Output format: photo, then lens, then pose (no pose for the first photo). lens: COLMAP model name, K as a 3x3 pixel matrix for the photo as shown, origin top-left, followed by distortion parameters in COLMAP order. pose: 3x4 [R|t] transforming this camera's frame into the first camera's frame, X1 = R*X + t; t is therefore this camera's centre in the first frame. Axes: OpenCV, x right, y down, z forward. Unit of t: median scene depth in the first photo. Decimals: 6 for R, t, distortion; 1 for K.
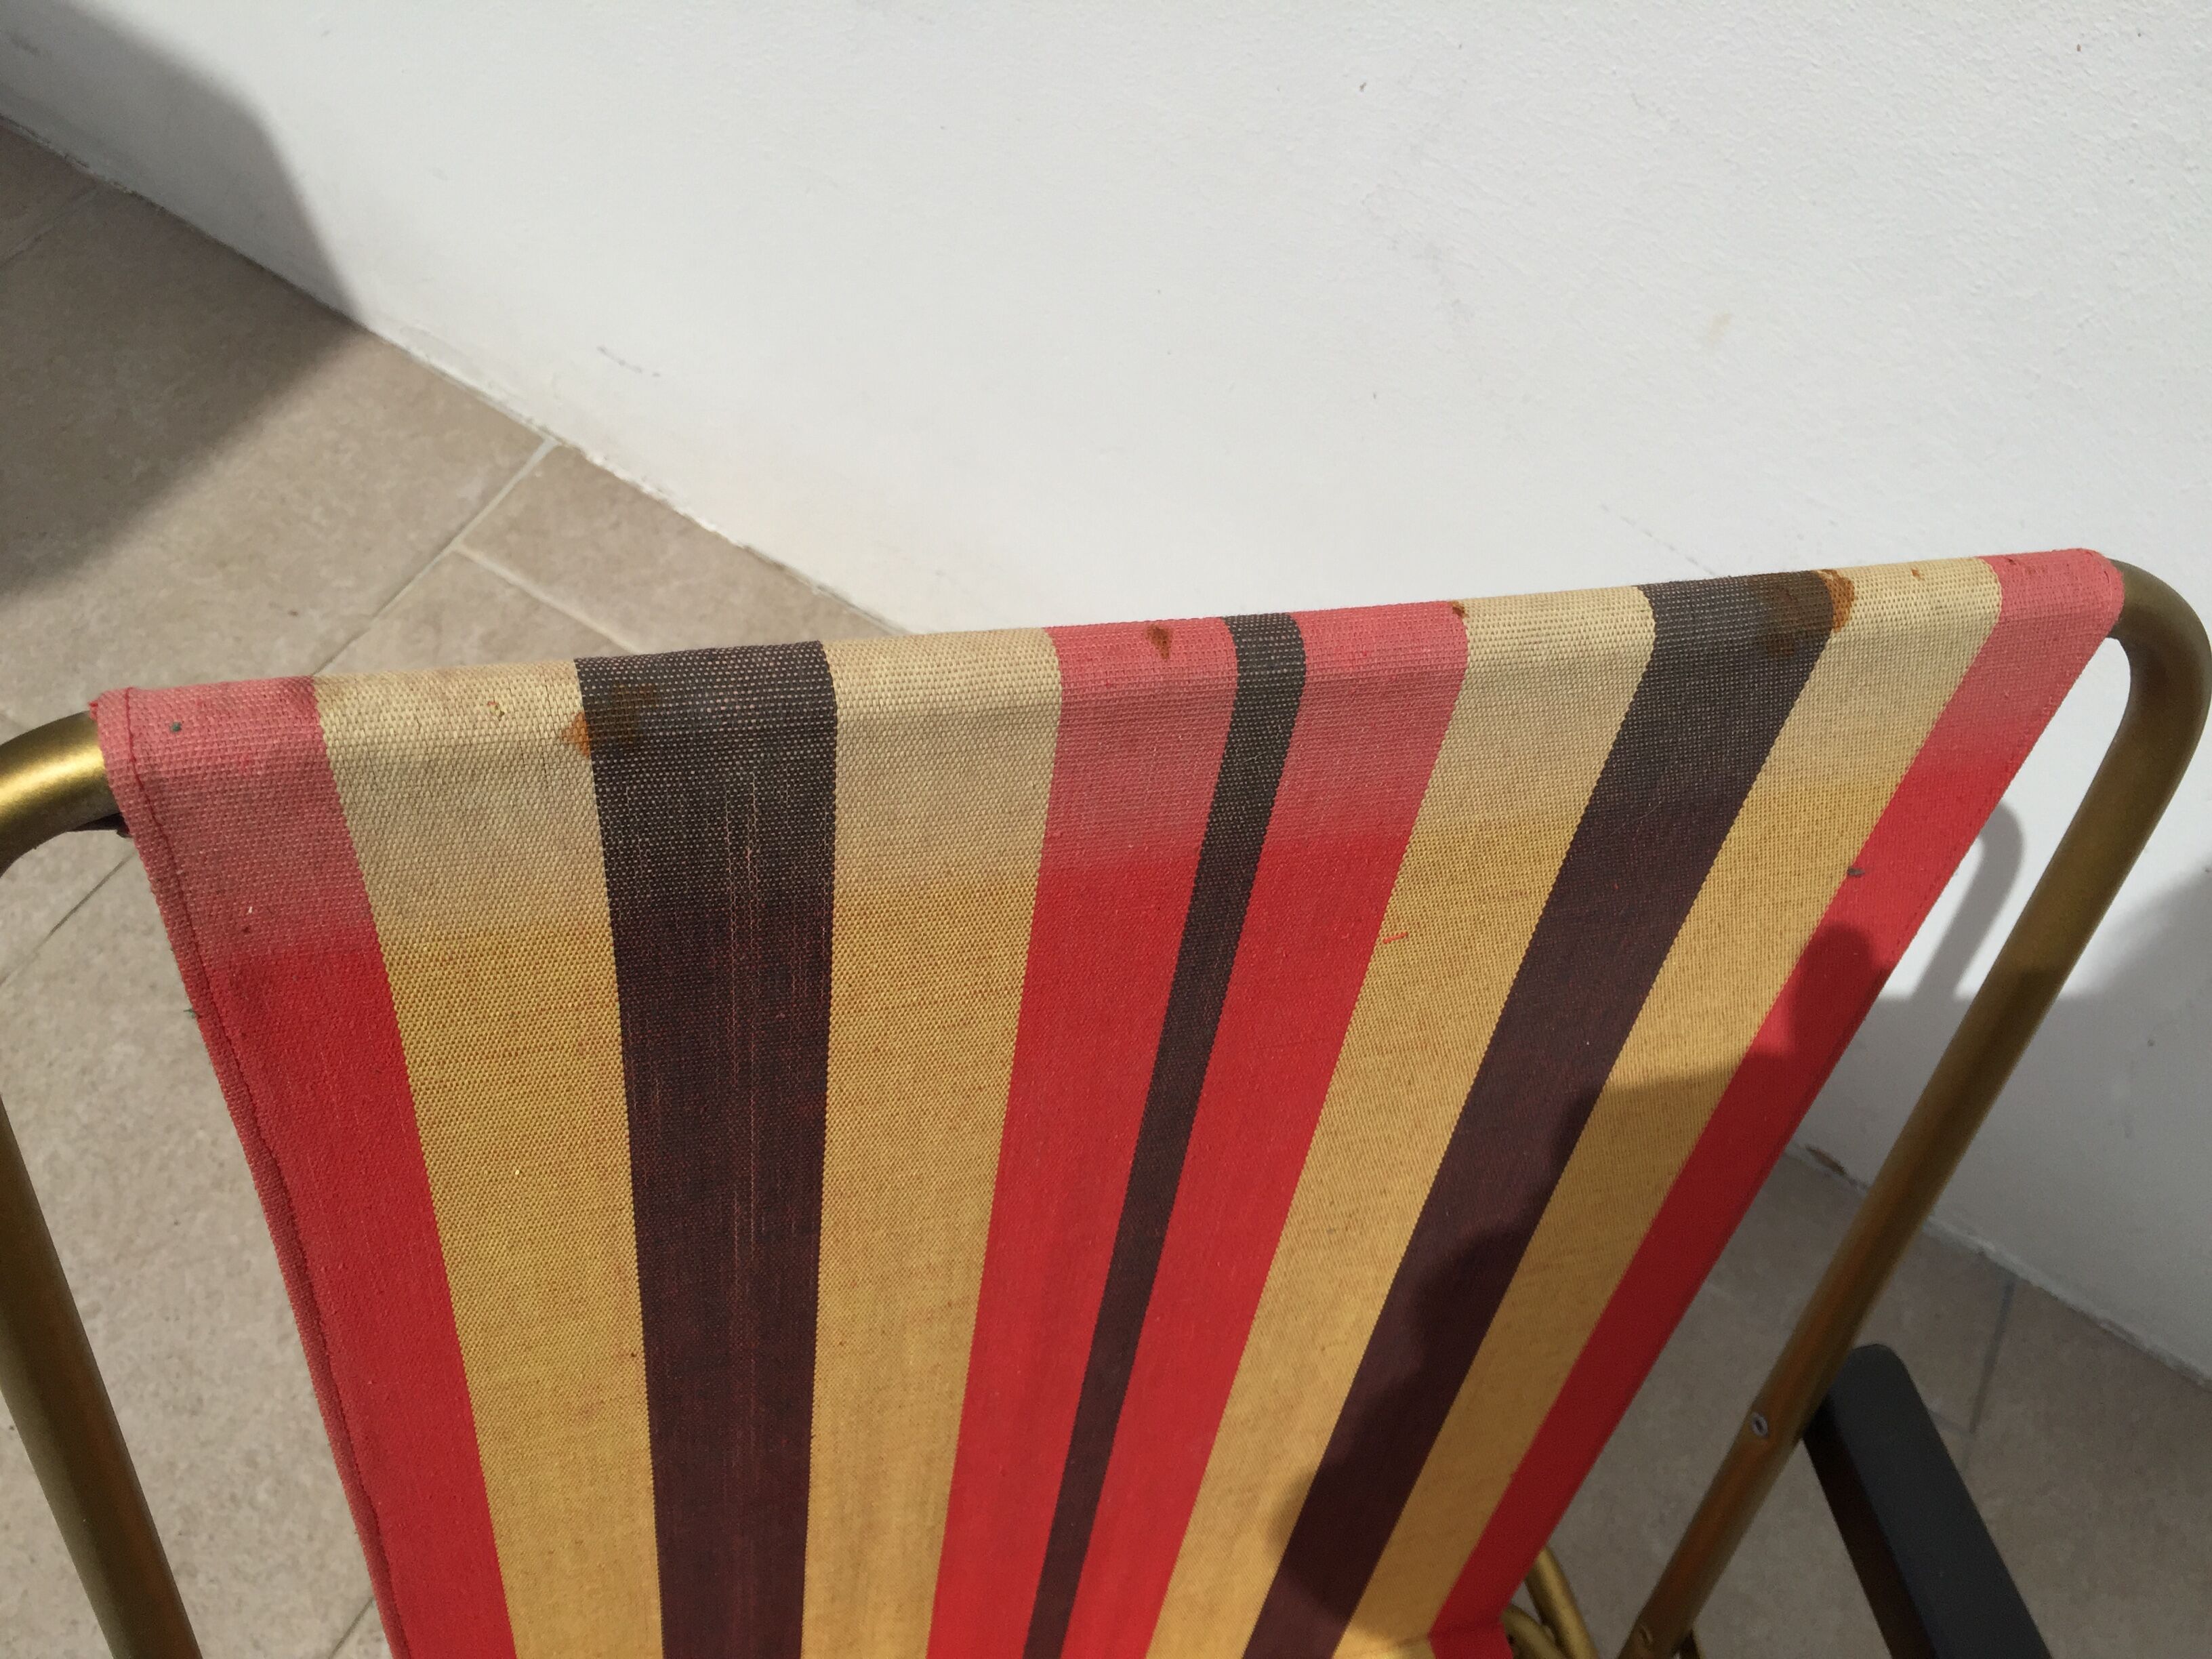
lens RADIAL K [[1919.4, 0, 1097.3], [0, 1919.4, 810.7], [0, 0, 1]] dist [0.070536, -0.087559]
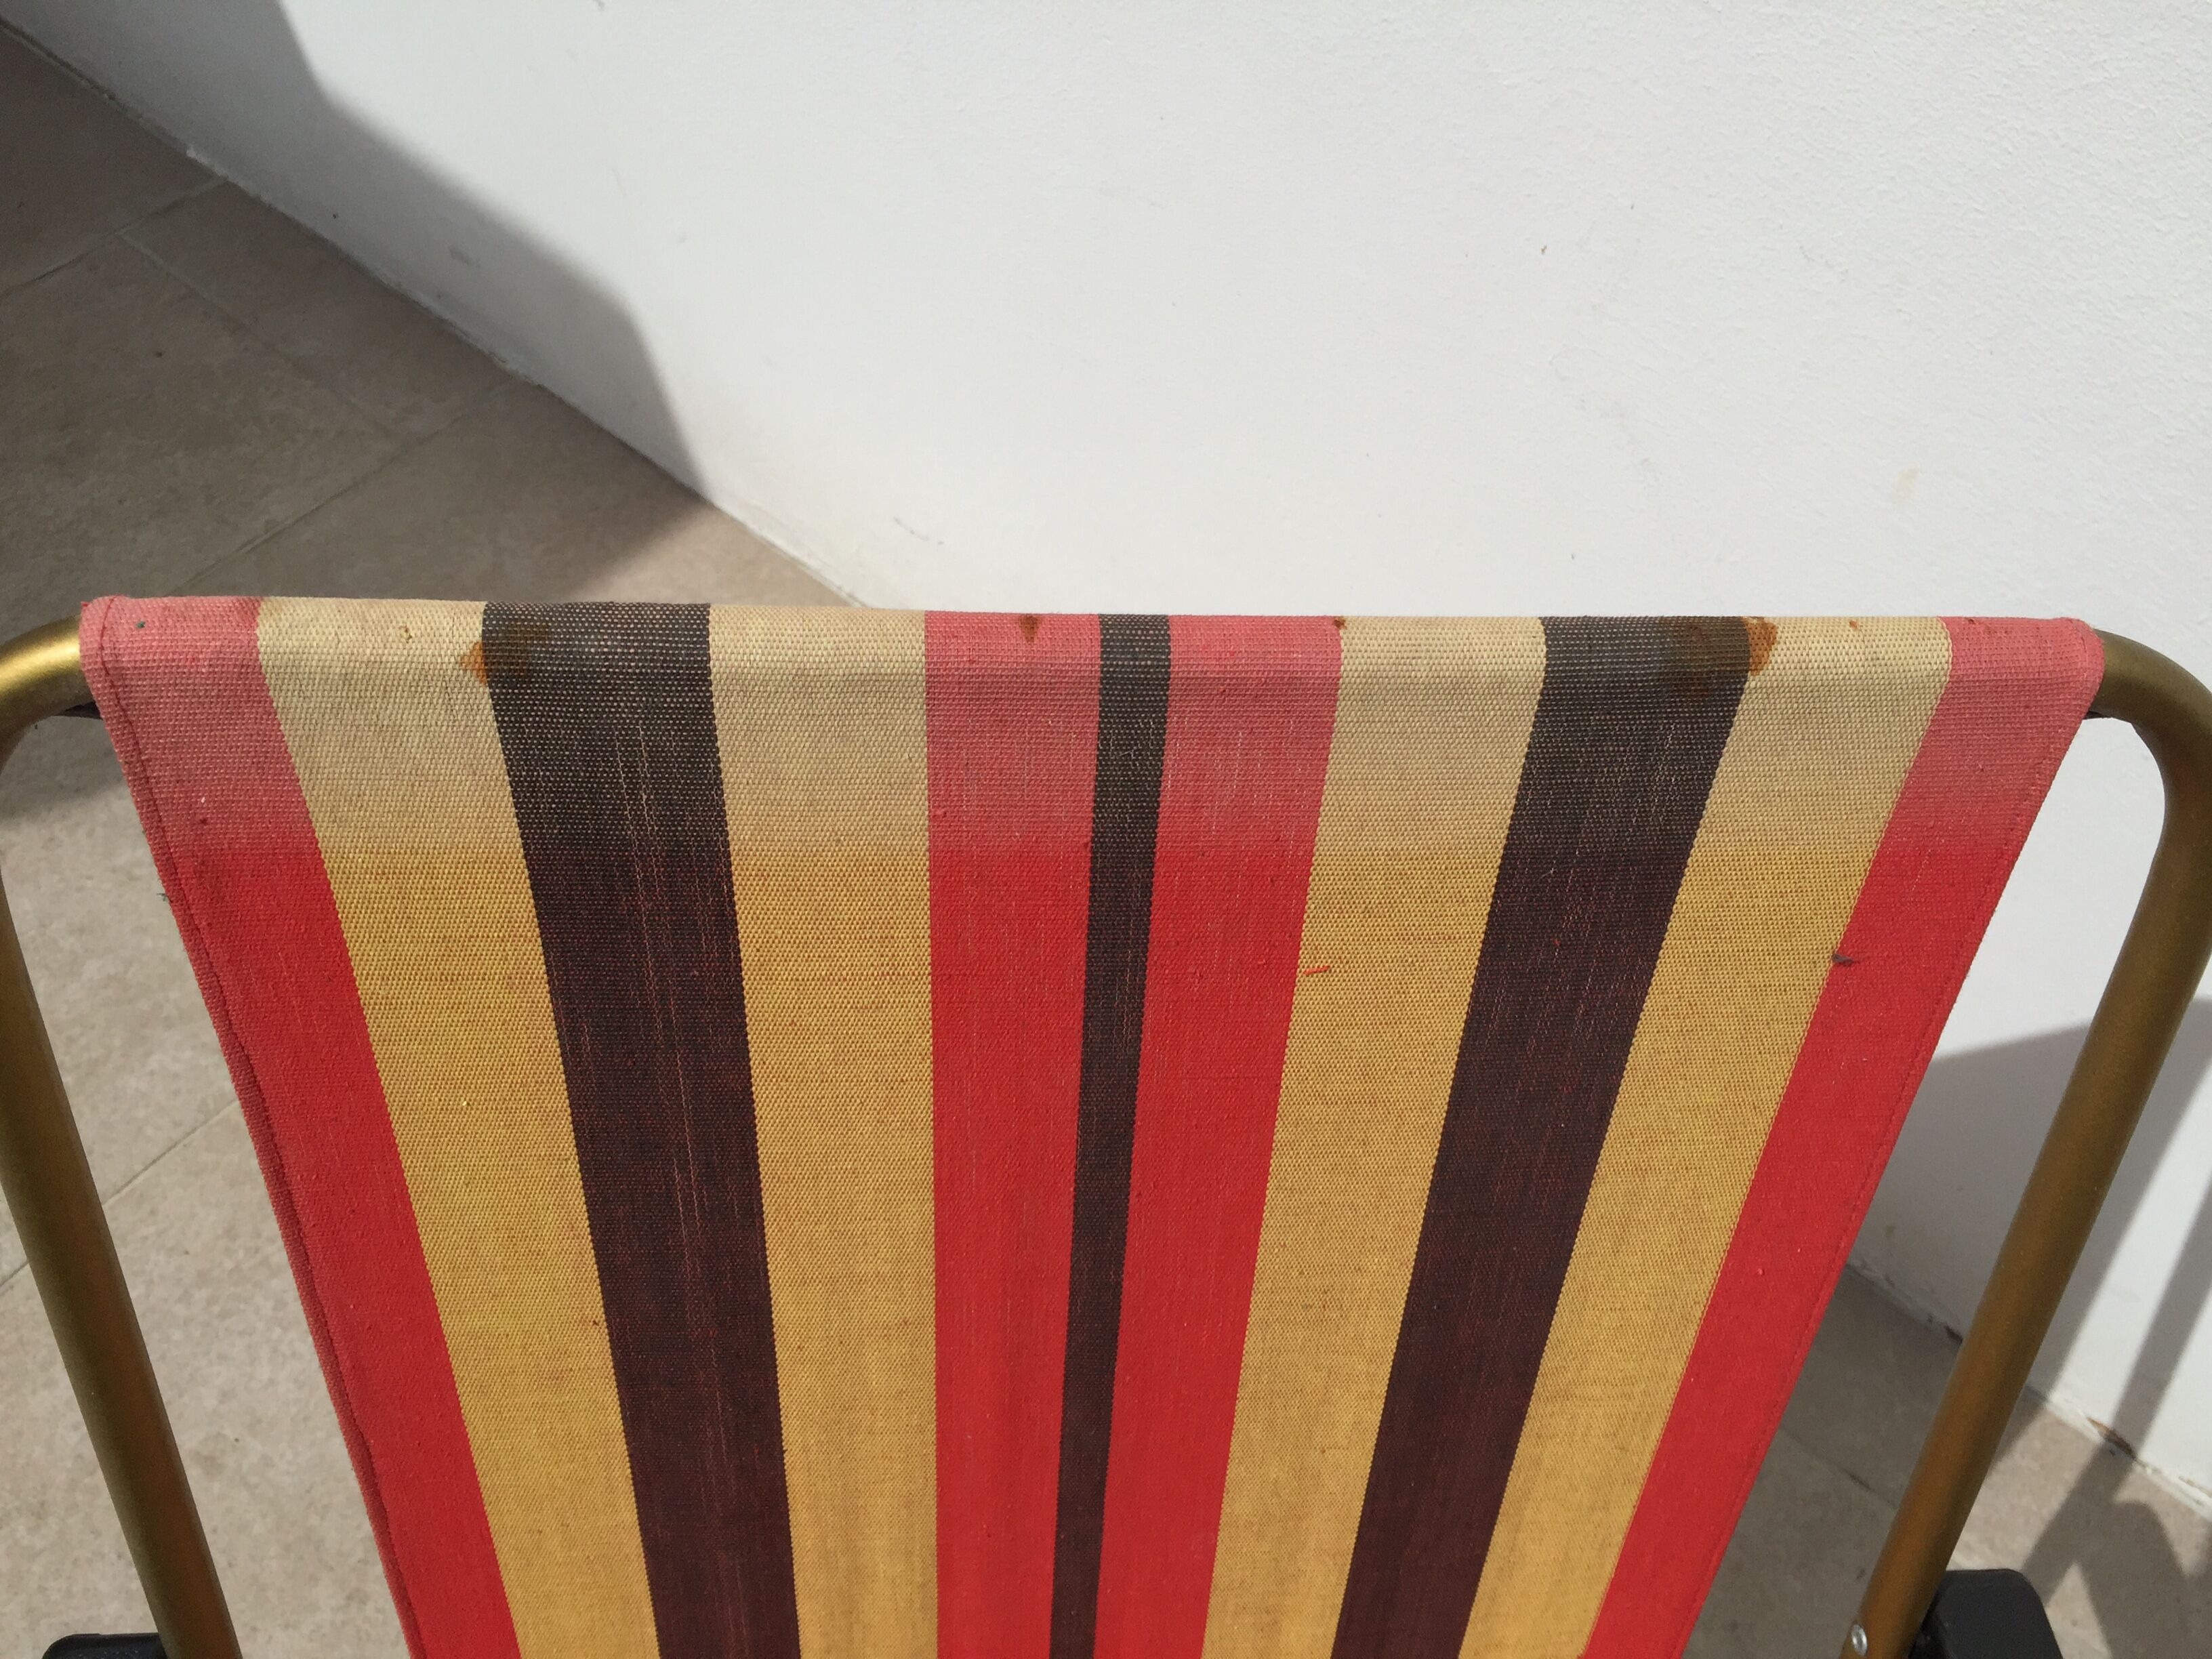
lens RADIAL K [[1919.4, 0, 1097.3], [0, 1919.4, 810.7], [0, 0, 1]] dist [0.070536, -0.087559]
pose [[0.973752, 0.060155, -0.219520, 0.259503], [-0.088541, 0.988591, -0.121852, 0.116392], [0.209686, 0.138090, 0.967969, -0.006329]]
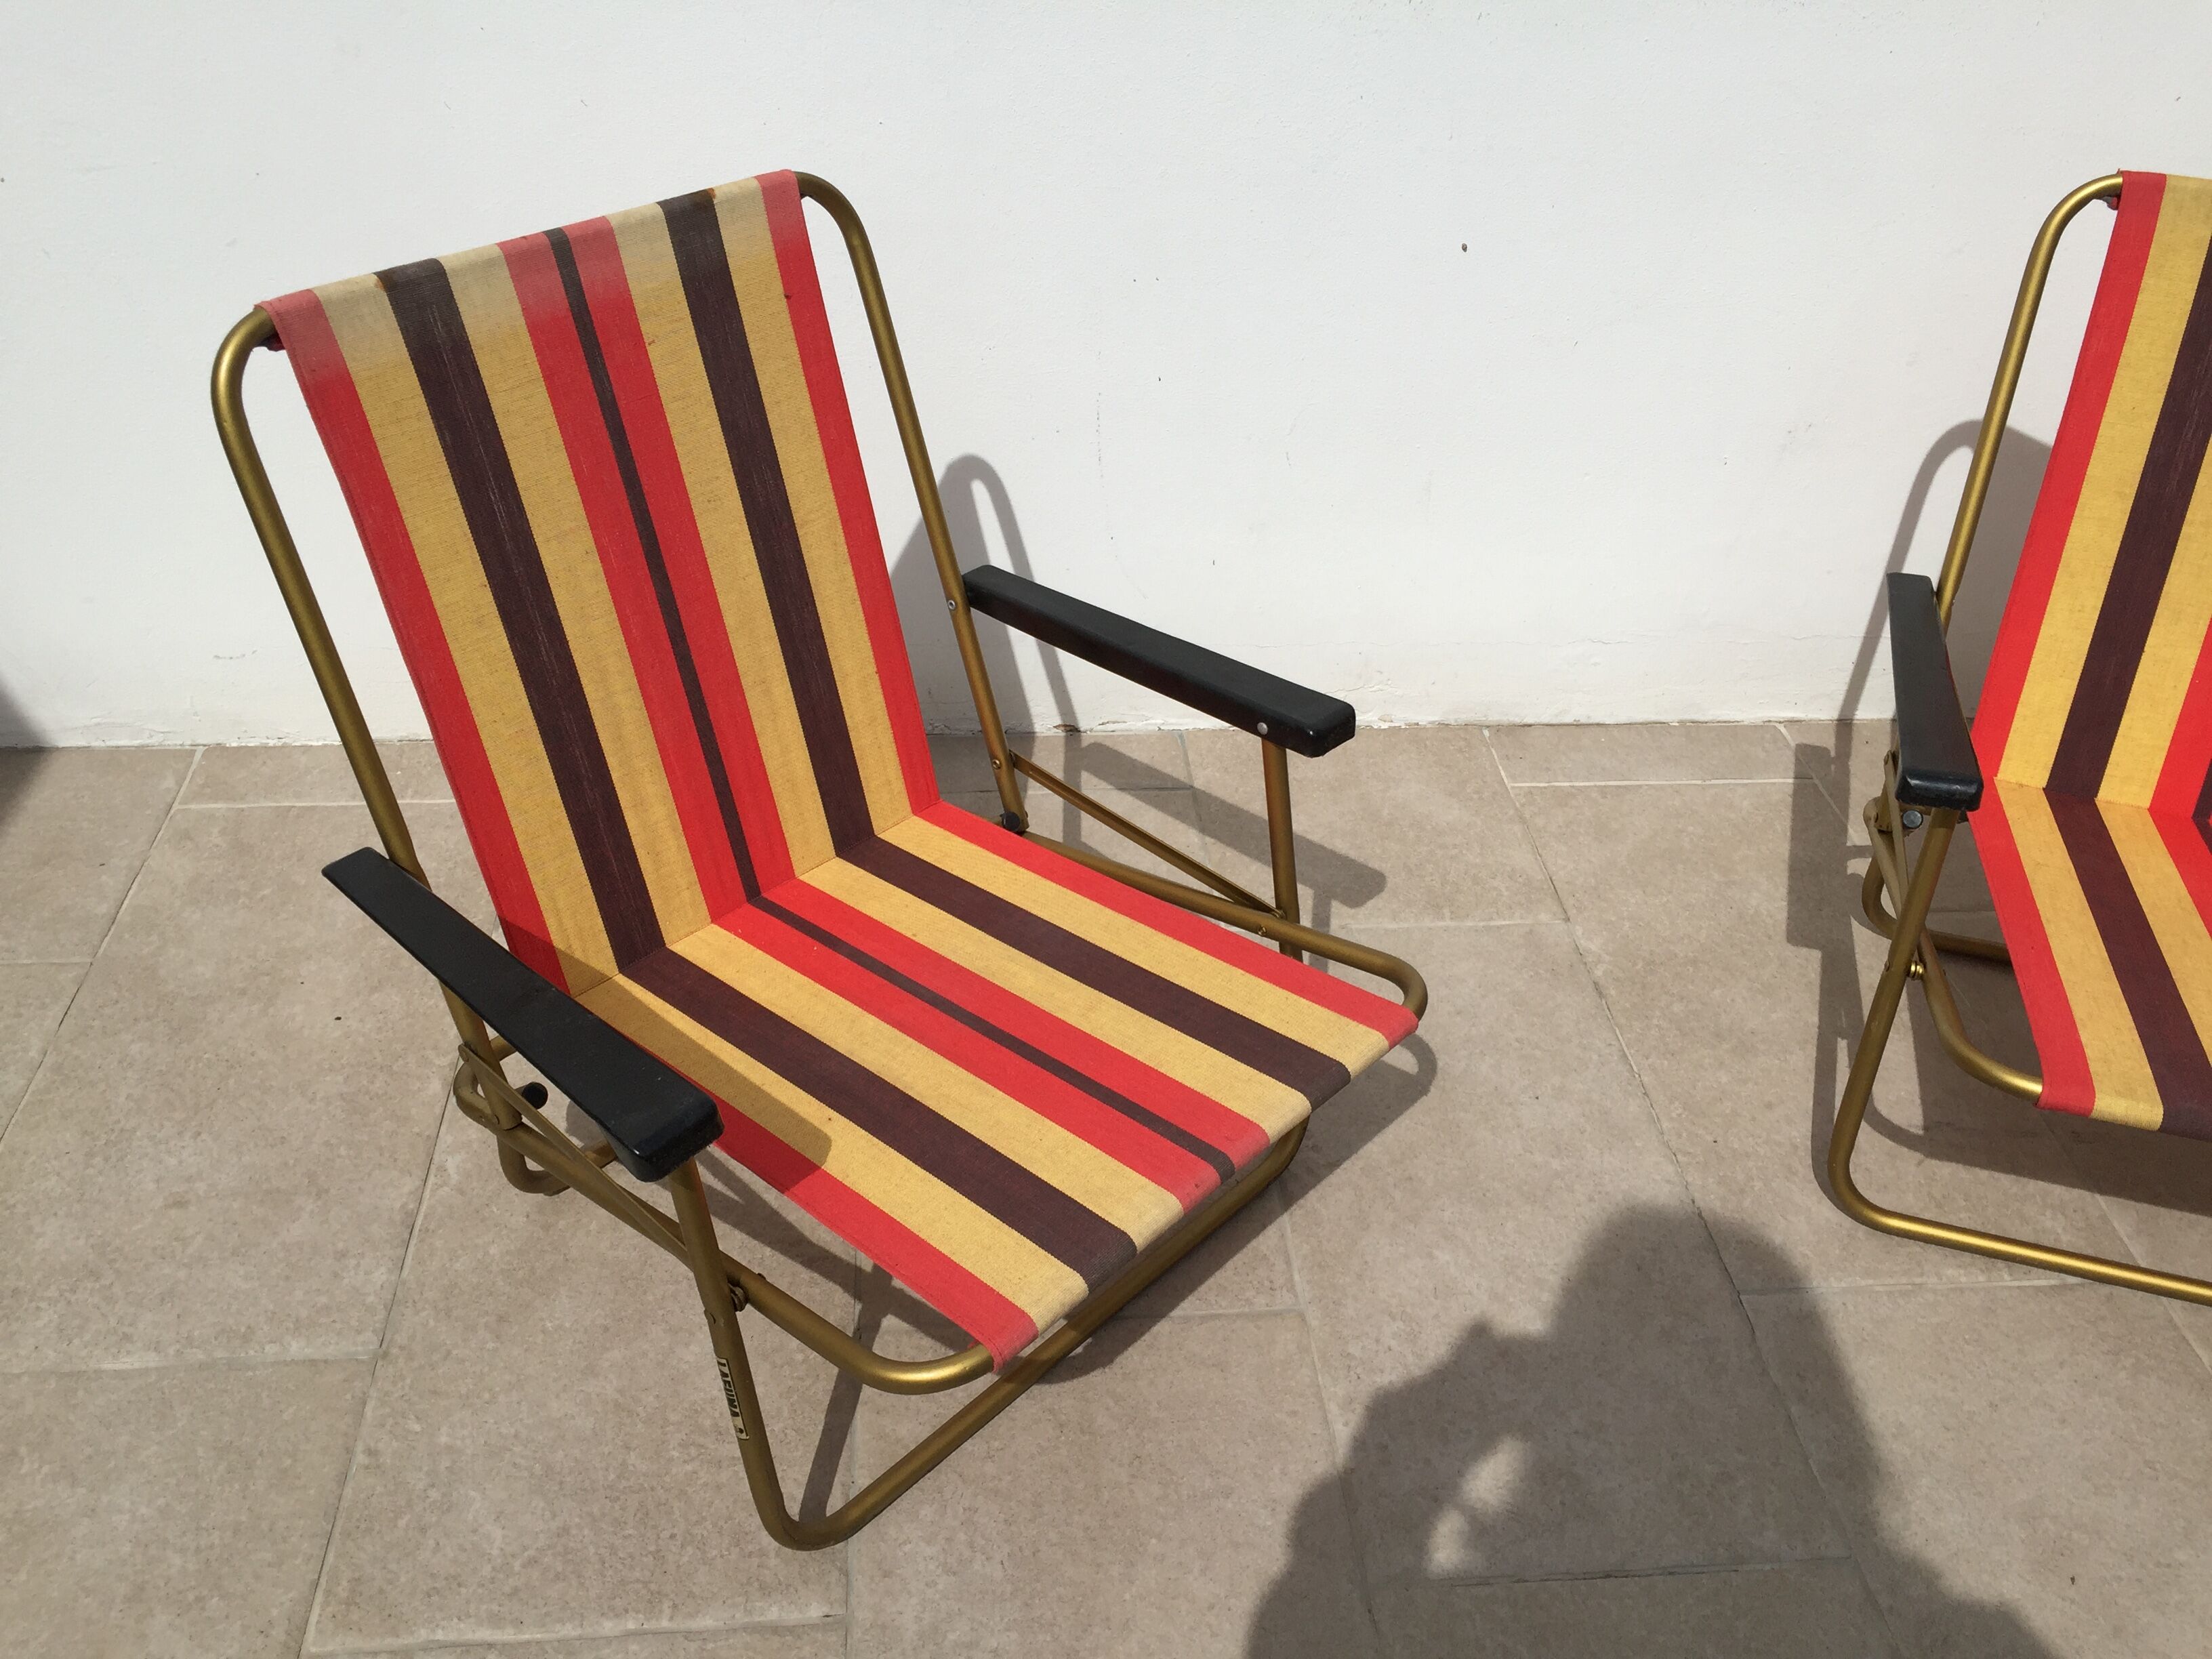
lens RADIAL K [[1919.4, 0, 1097.3], [0, 1919.4, 810.7], [0, 0, 1]] dist [0.070536, -0.087559]
pose [[0.825658, -0.457193, 0.330549, -0.620021], [0.540805, 0.808256, -0.232919, 1.780648], [-0.160679, 0.371074, 0.914596, -1.663239]]
